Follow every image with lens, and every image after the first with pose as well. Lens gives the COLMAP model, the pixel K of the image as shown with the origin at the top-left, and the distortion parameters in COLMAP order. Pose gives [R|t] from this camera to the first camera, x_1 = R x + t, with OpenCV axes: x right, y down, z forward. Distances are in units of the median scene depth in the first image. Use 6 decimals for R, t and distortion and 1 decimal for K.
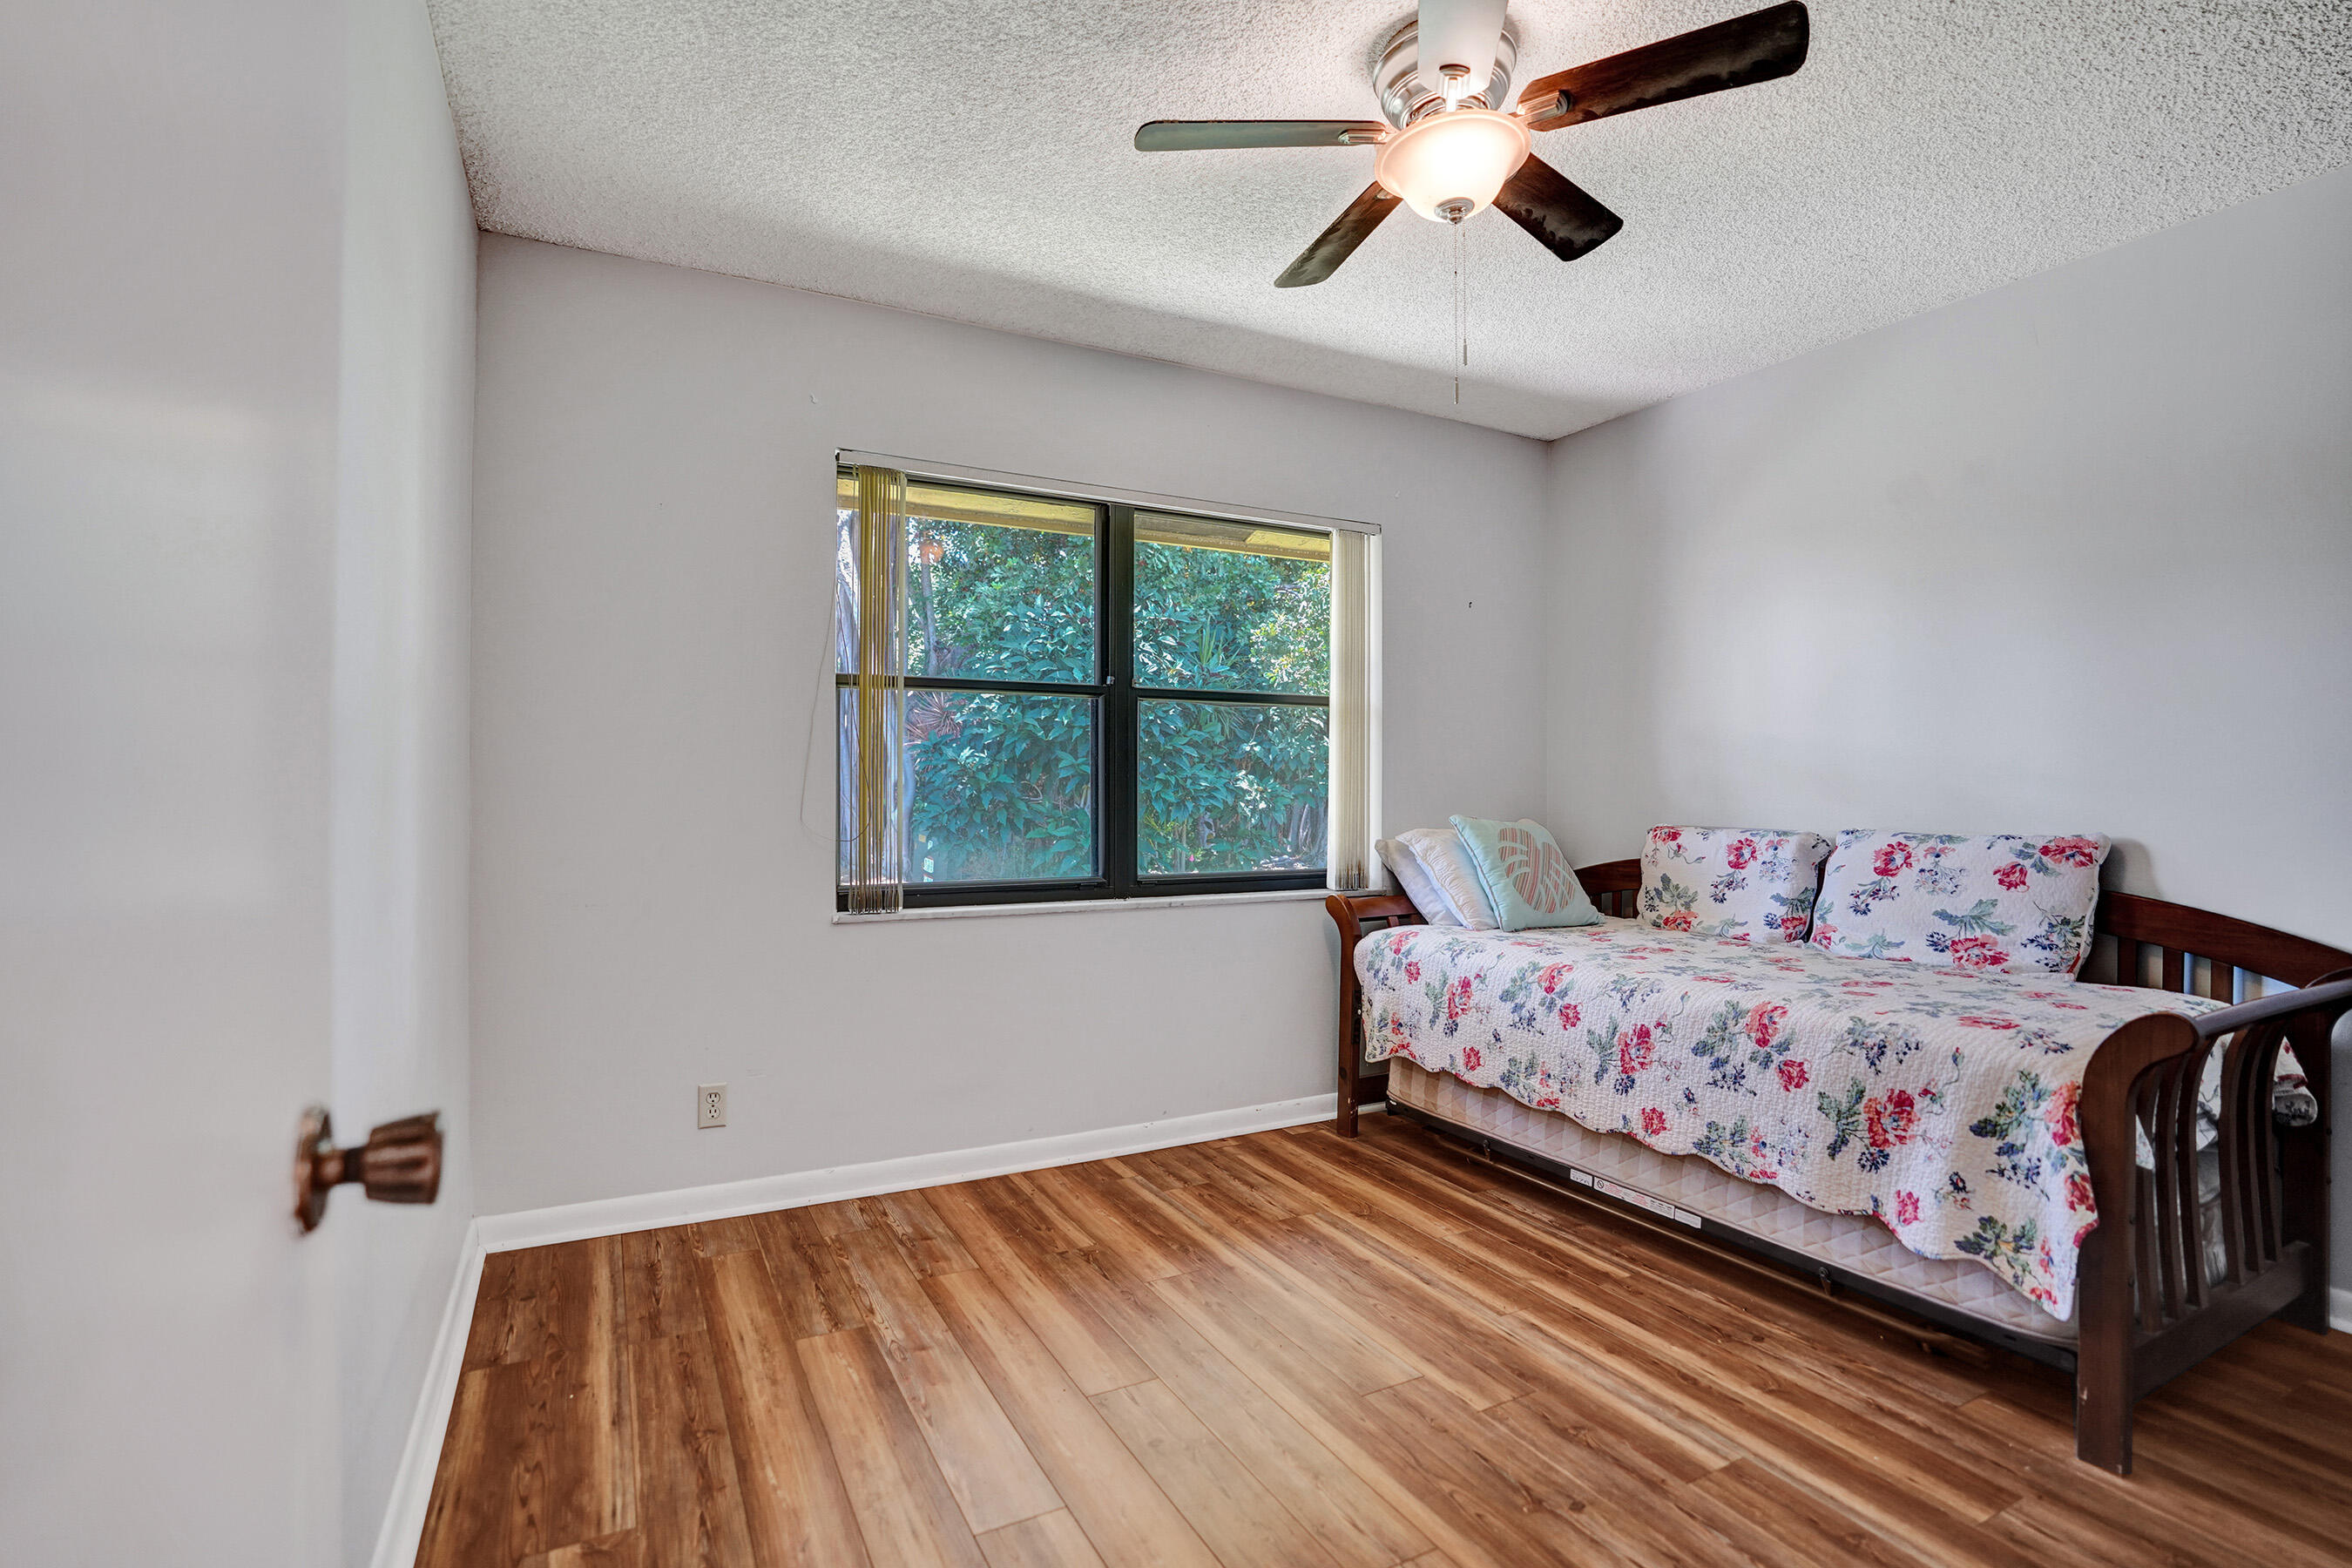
lens RADIAL K [[1124.4, 0, 1159.0], [0, 1124.4, 785.1], [0, 0, 1]] dist [-0.075585, 0.040048]
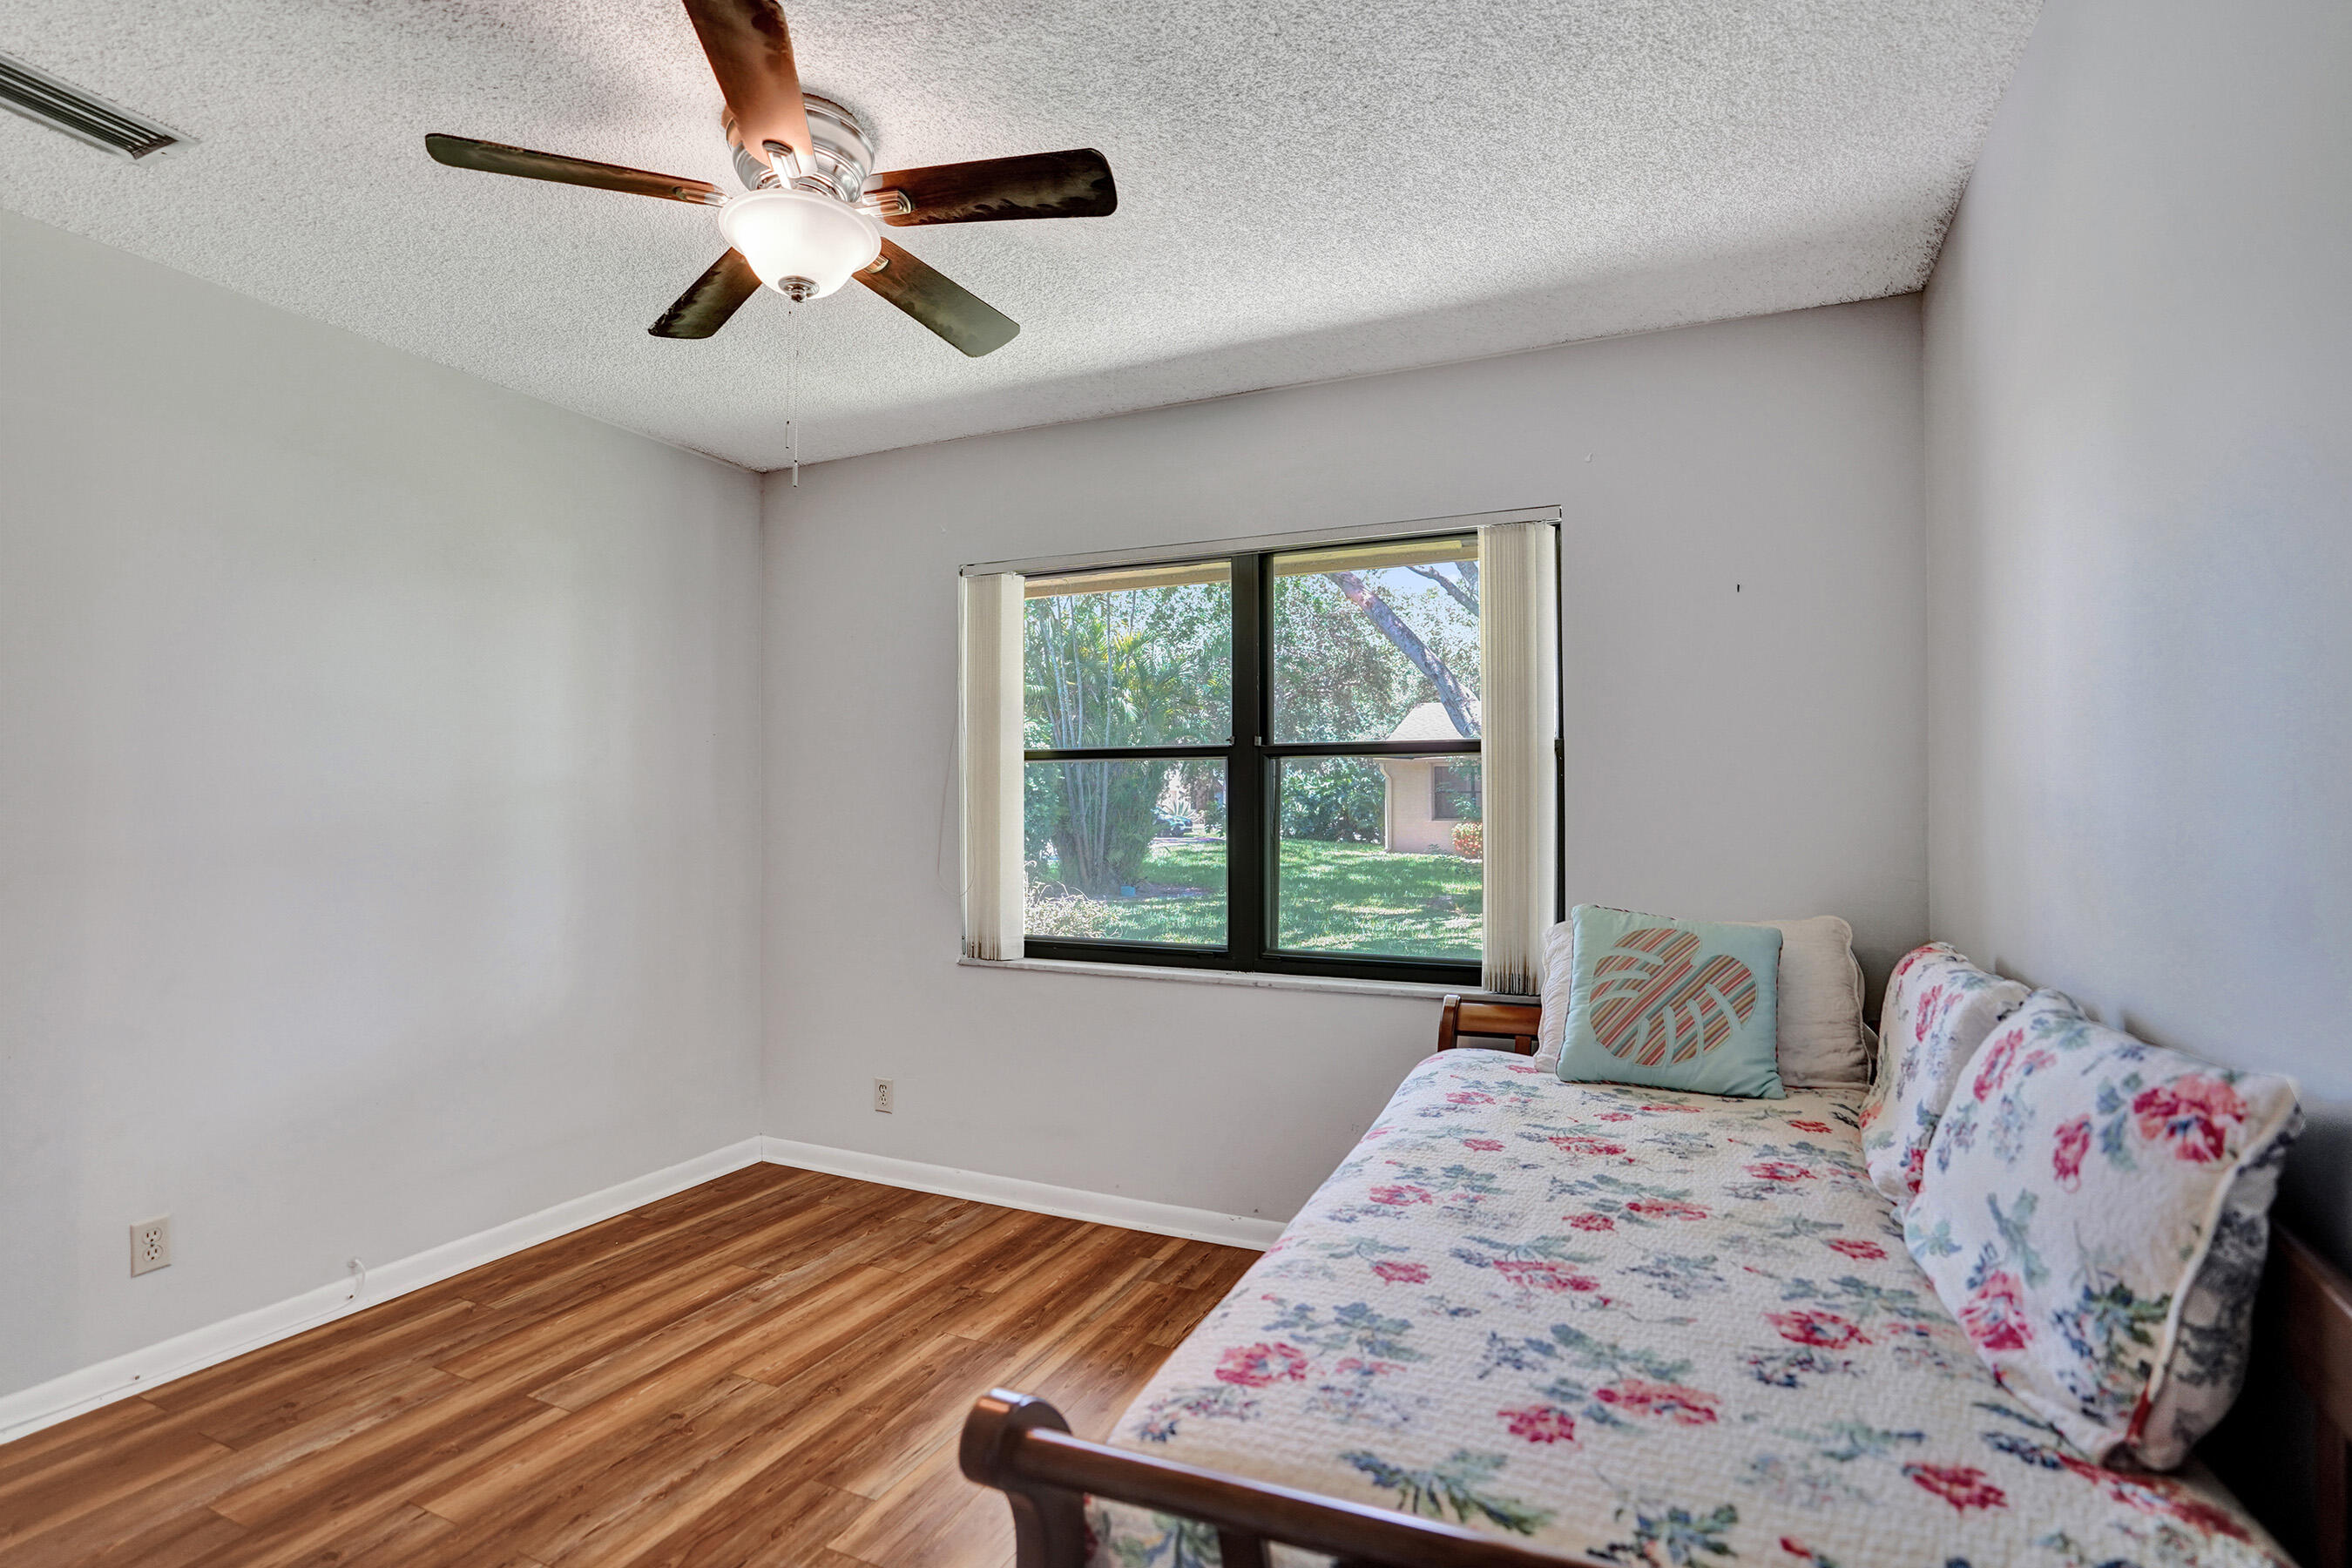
lens RADIAL K [[1160.1, 0, 1169.3], [0, 1160.1, 790.5], [0, 0, 1]] dist [-0.081412, 0.045118]
pose [[0.600549, -0.015272, -0.799442, 0.923093], [0.000616, 0.999826, -0.018638, -0.042118], [0.799588, 0.010700, 0.600454, 0.484530]]
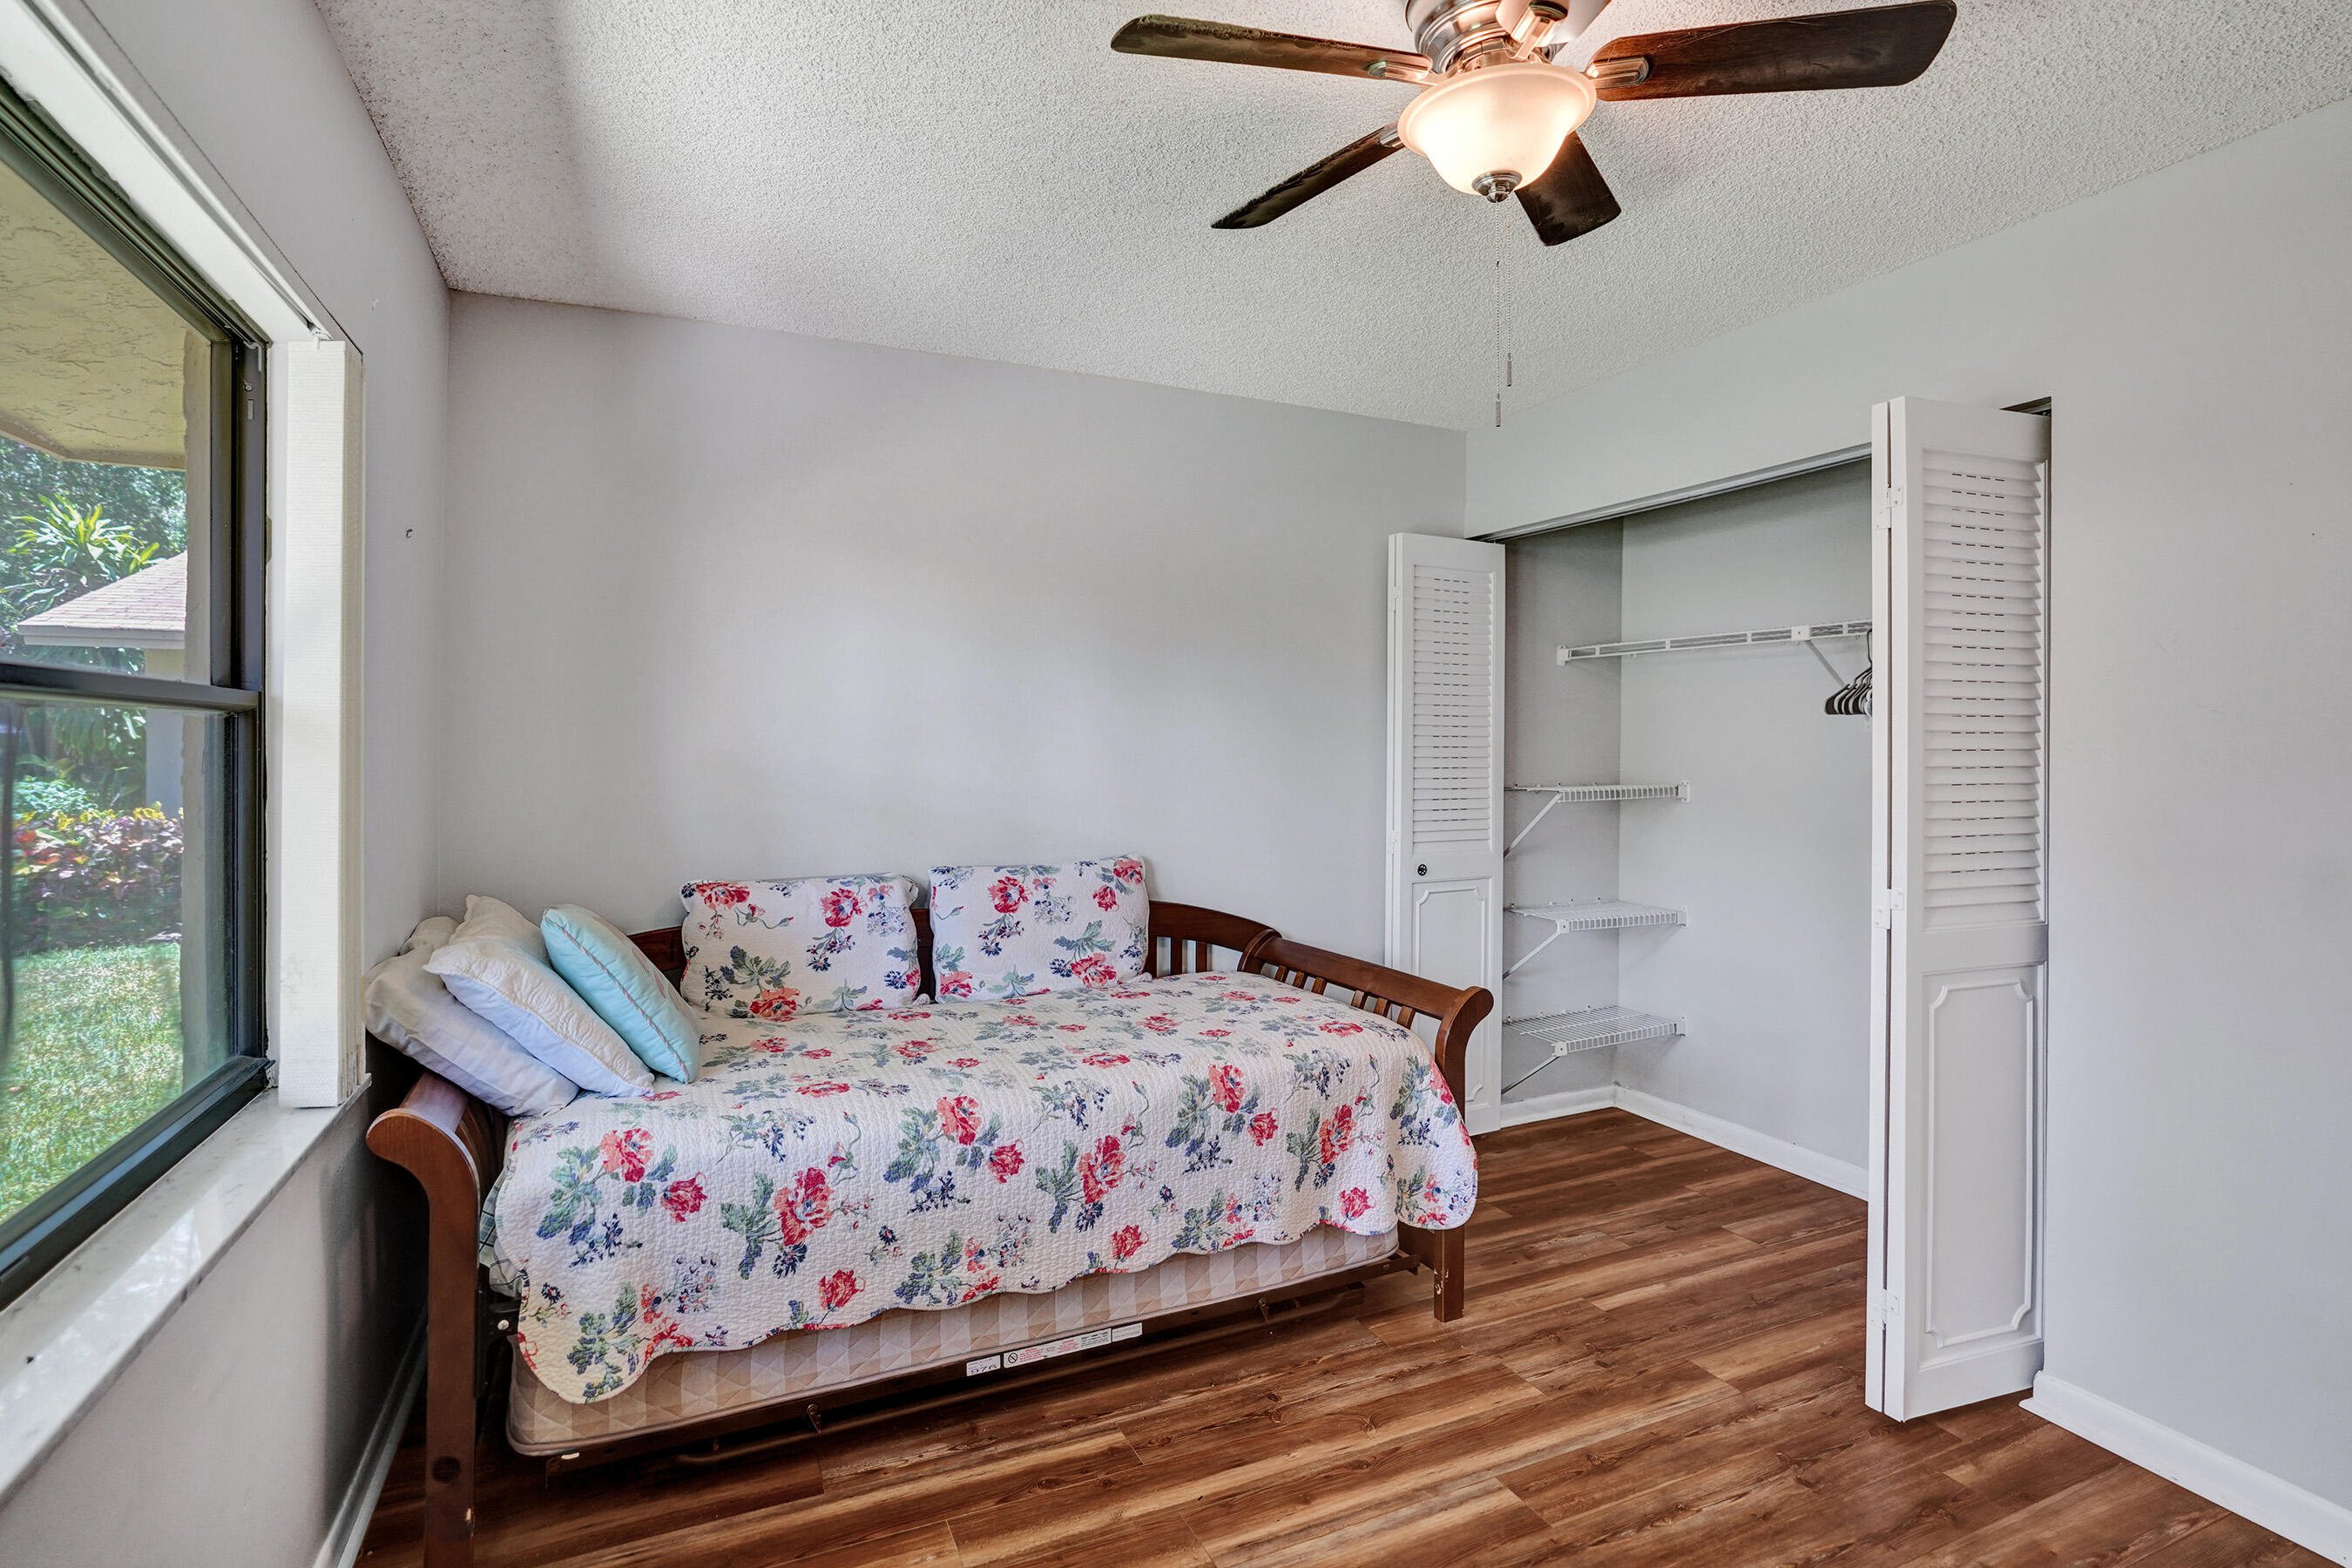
lens RADIAL K [[1128.9, 0, 1182.0], [0, 1128.9, 743.5], [0, 0, 1]] dist [-0.032870, 0.000977]
pose [[0.047898, -0.004318, 0.998843, -0.406541], [-0.001582, 0.999989, 0.004399, -0.086059], [-0.998851, -0.001791, 0.047891, 0.869737]]
